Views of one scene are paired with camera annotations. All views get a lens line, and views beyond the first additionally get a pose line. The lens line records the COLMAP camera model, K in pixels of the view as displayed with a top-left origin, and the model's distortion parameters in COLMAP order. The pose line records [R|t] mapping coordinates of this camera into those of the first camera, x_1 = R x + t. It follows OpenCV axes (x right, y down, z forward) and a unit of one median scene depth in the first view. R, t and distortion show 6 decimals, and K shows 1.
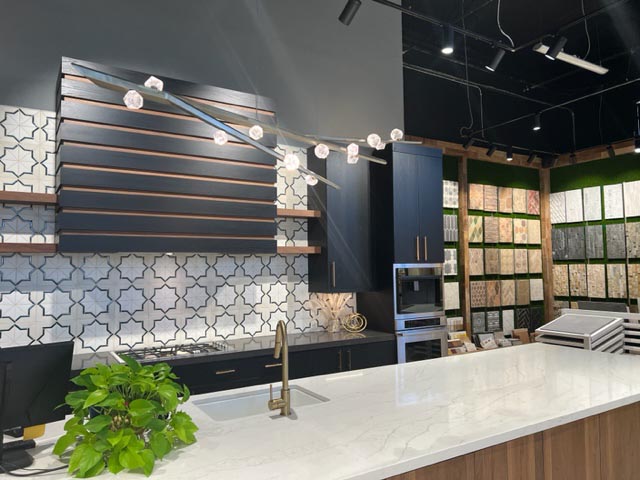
lens RADIAL K [[483.1, 0, 320.4], [0, 483.1, 240.1], [0, 0, 1]] dist [0.053005, -0.029169]
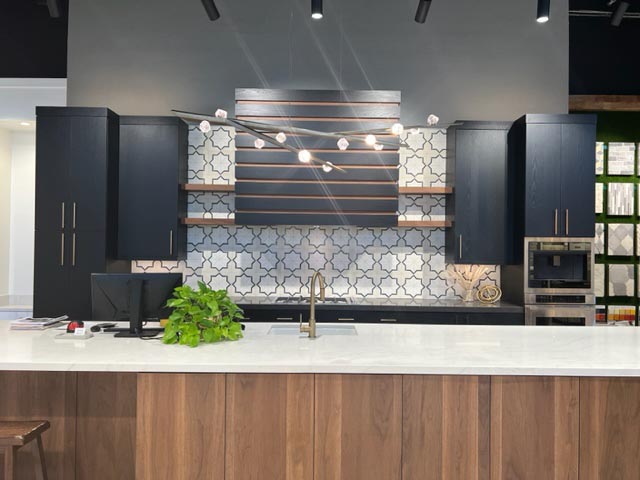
lens RADIAL K [[483.1, 0, 320.5], [0, 483.1, 241.3], [0, 0, 1]] dist [0.053005, -0.029169]
pose [[0.851485, 0.016312, -0.524126, 0.333978], [0.007122, 0.999064, 0.042665, 0.011498], [0.524331, -0.040062, 0.850572, -0.077993]]
